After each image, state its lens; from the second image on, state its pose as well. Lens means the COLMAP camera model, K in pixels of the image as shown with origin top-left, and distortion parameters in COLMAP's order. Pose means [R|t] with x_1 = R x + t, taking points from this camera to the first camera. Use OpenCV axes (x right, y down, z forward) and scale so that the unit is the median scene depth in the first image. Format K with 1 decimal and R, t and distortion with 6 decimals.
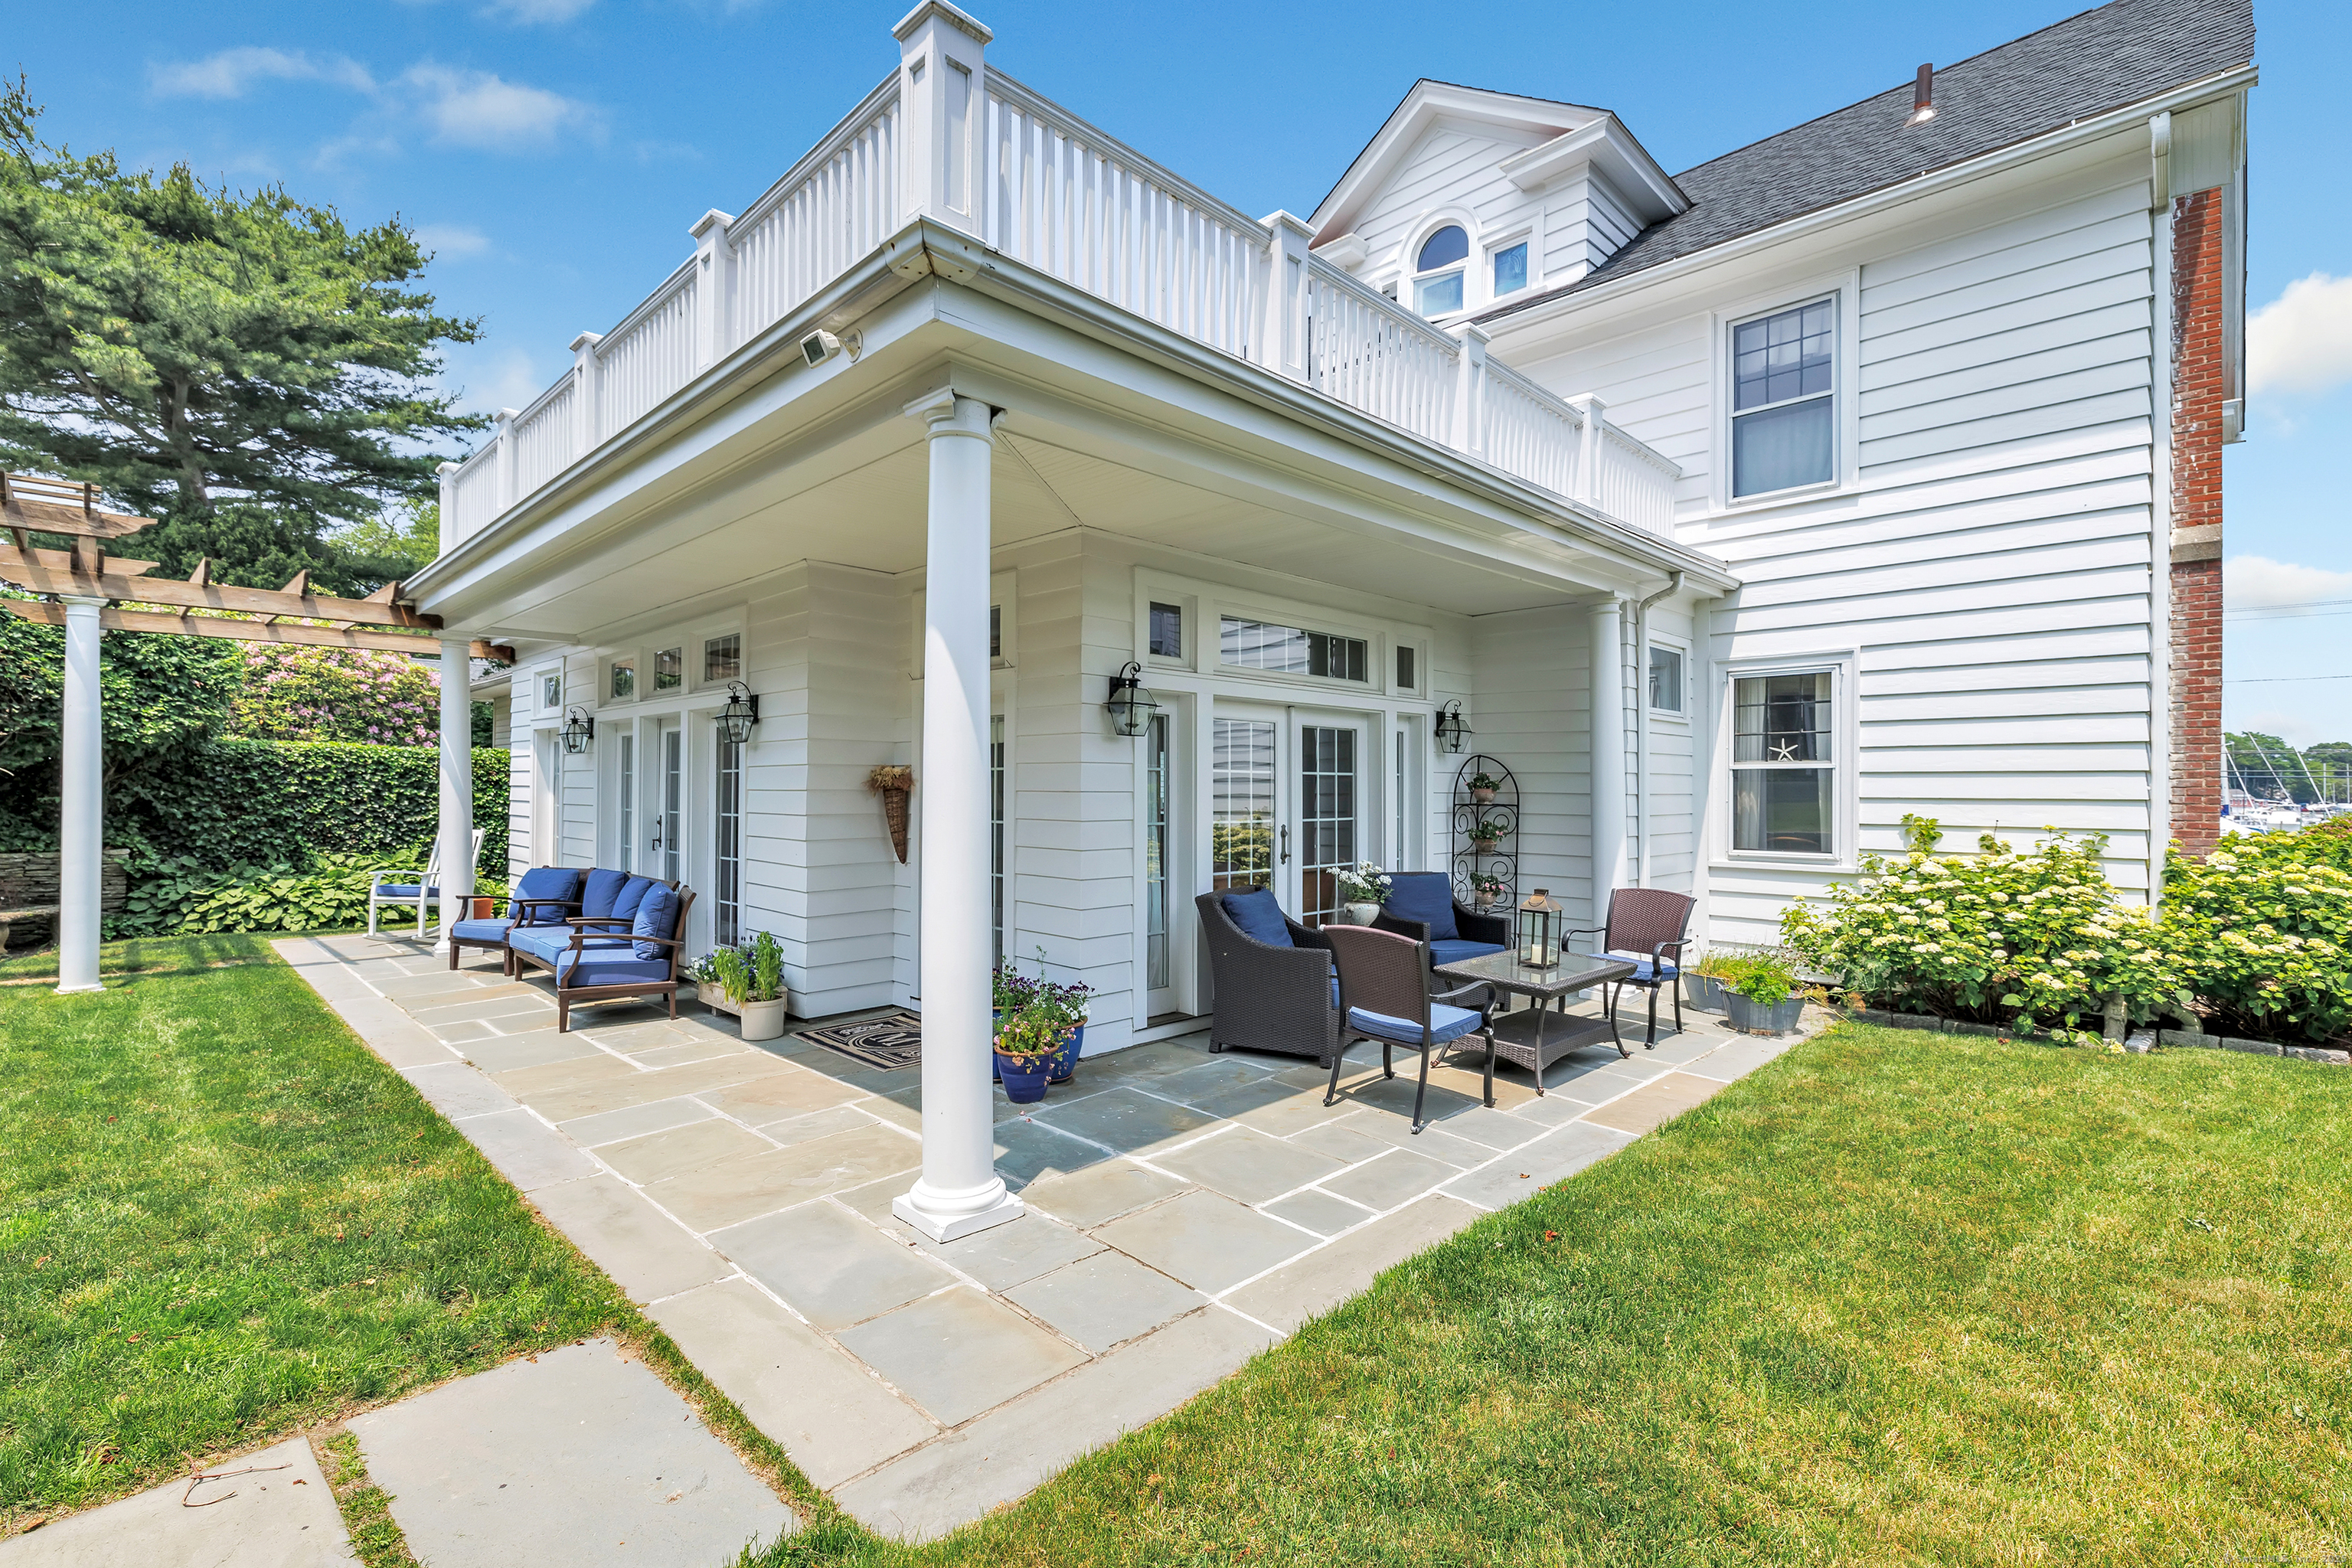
lens RADIAL K [[1045.6, 0, 1174.0], [0, 1045.6, 785.4], [0, 0, 1]] dist [-0.004292, -0.000081]
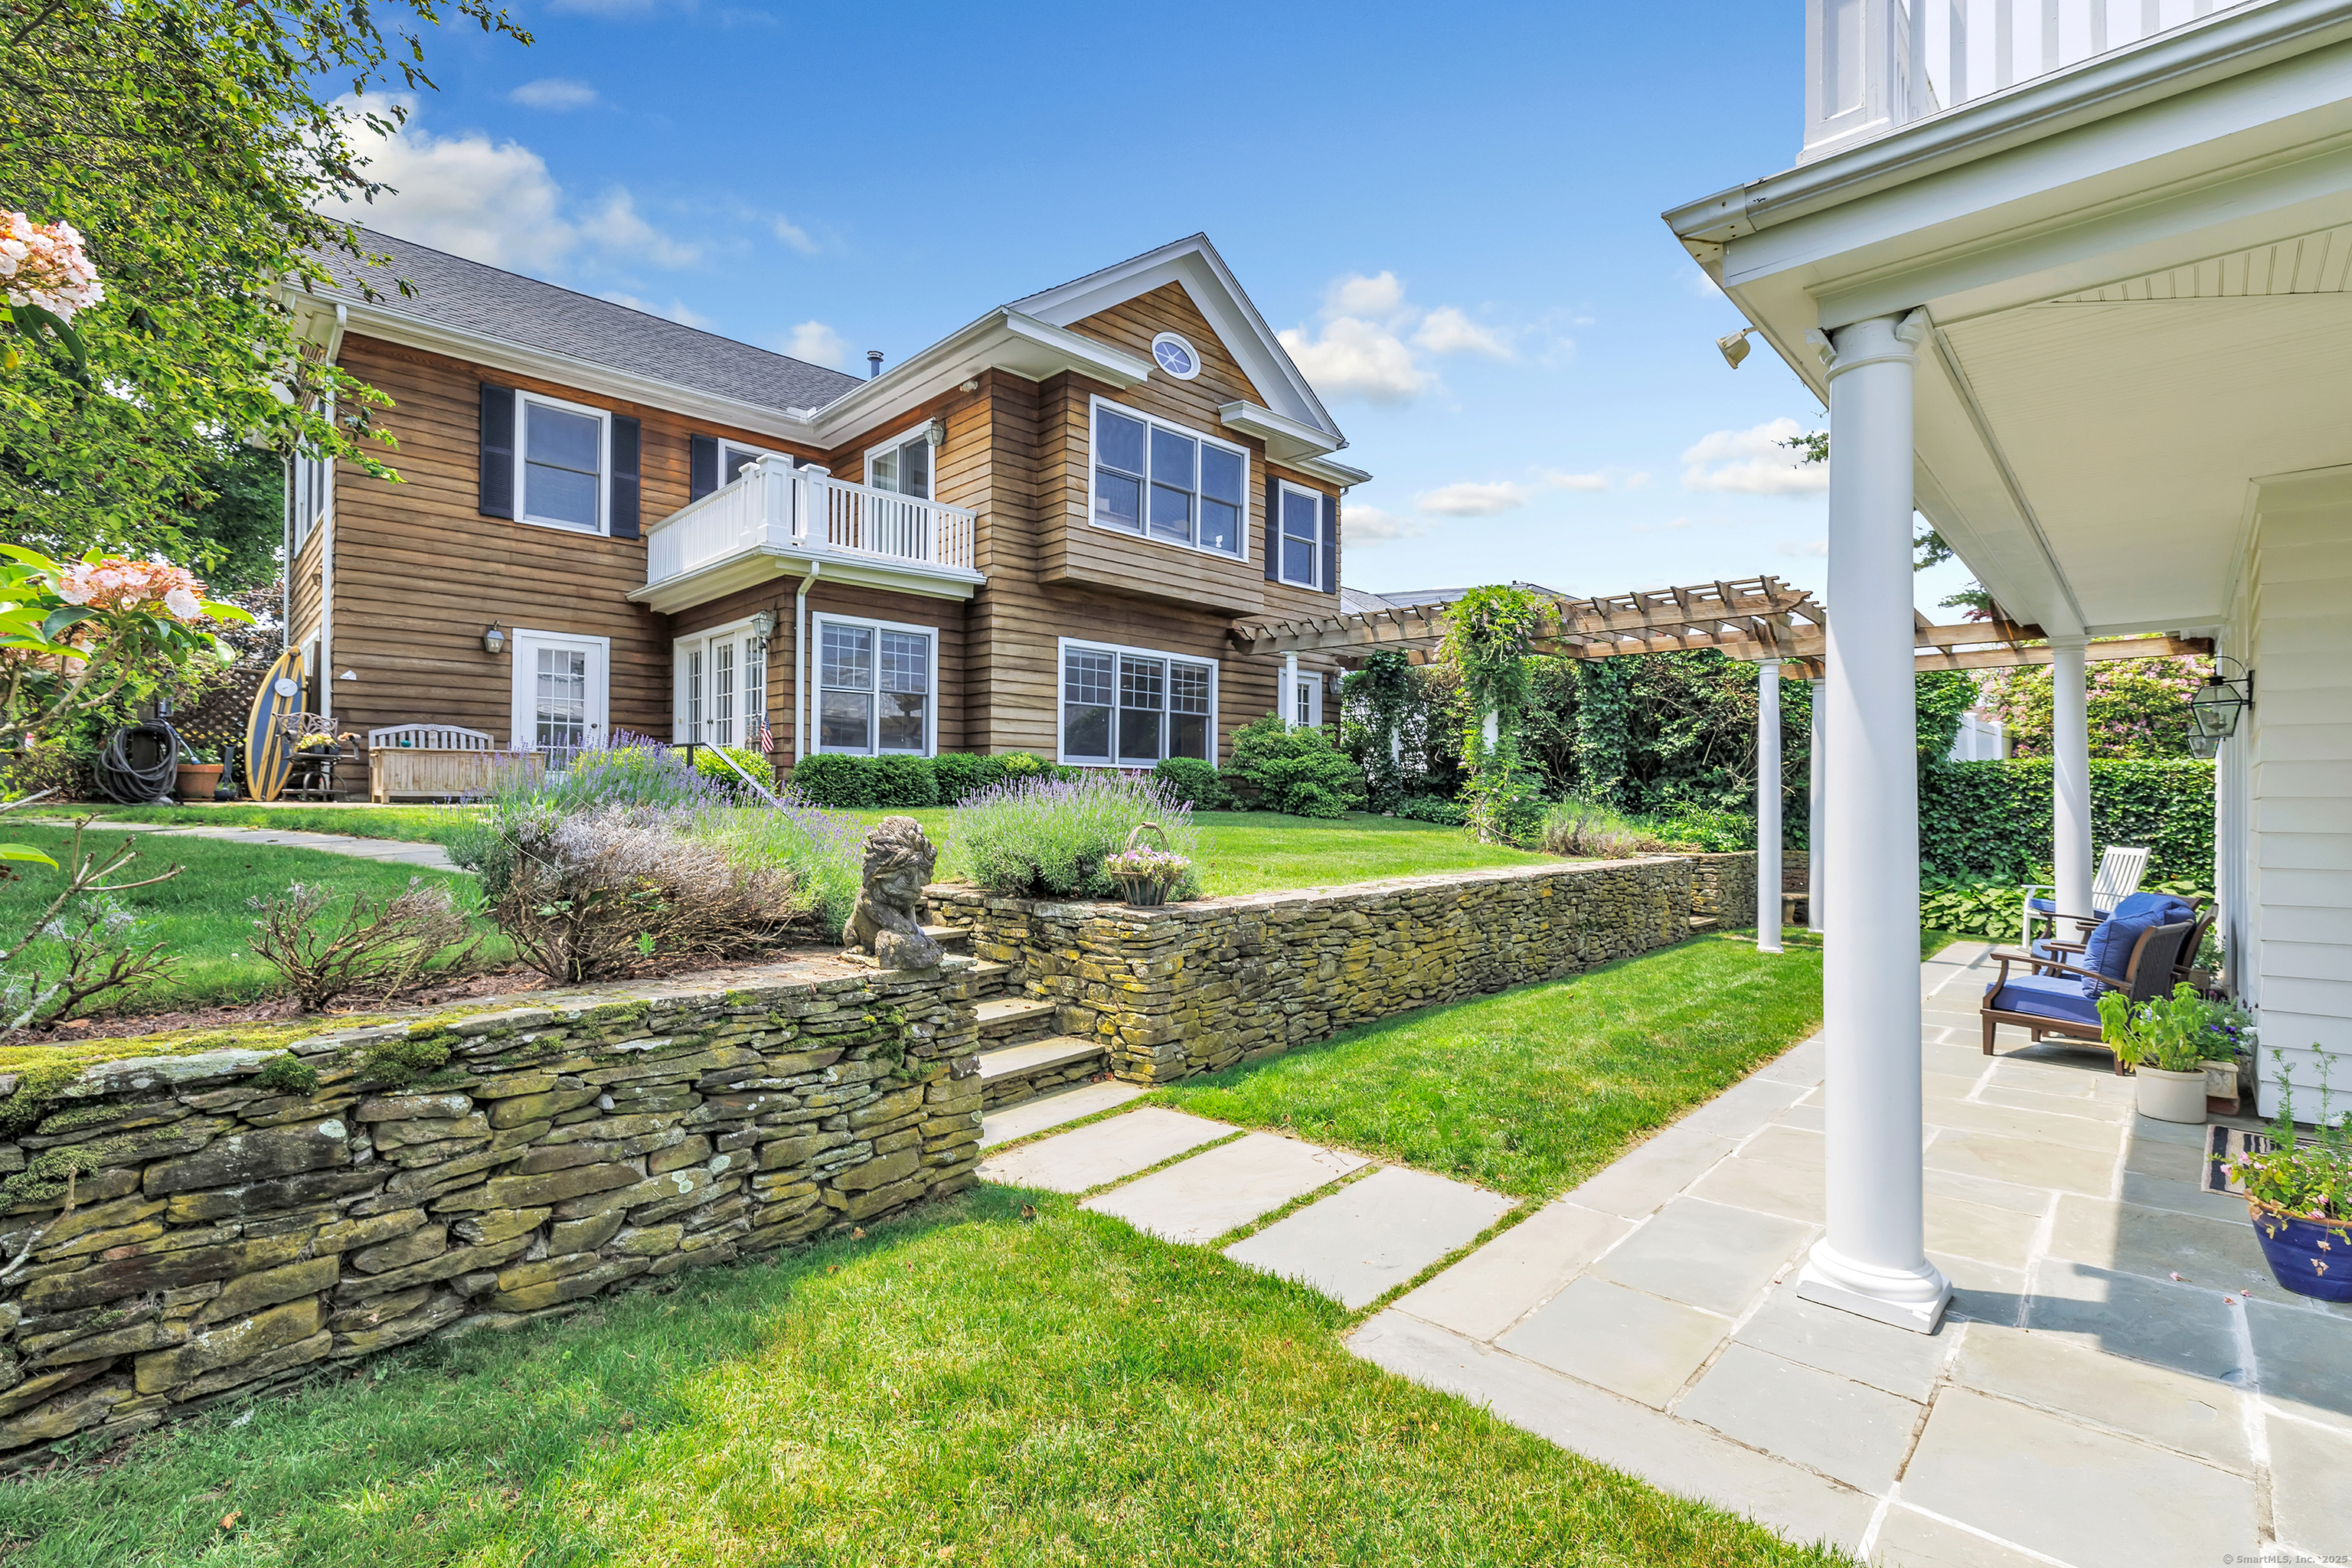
lens RADIAL K [[1045.6, 0, 1174.6], [0, 1045.6, 786.4], [0, 0, 1]] dist [-0.004292, -0.000081]
pose [[0.027545, -0.016307, -0.999488, 0.198394], [-0.004371, 0.999855, -0.016433, 0.006924], [0.999611, 0.004822, 0.027470, 0.134990]]
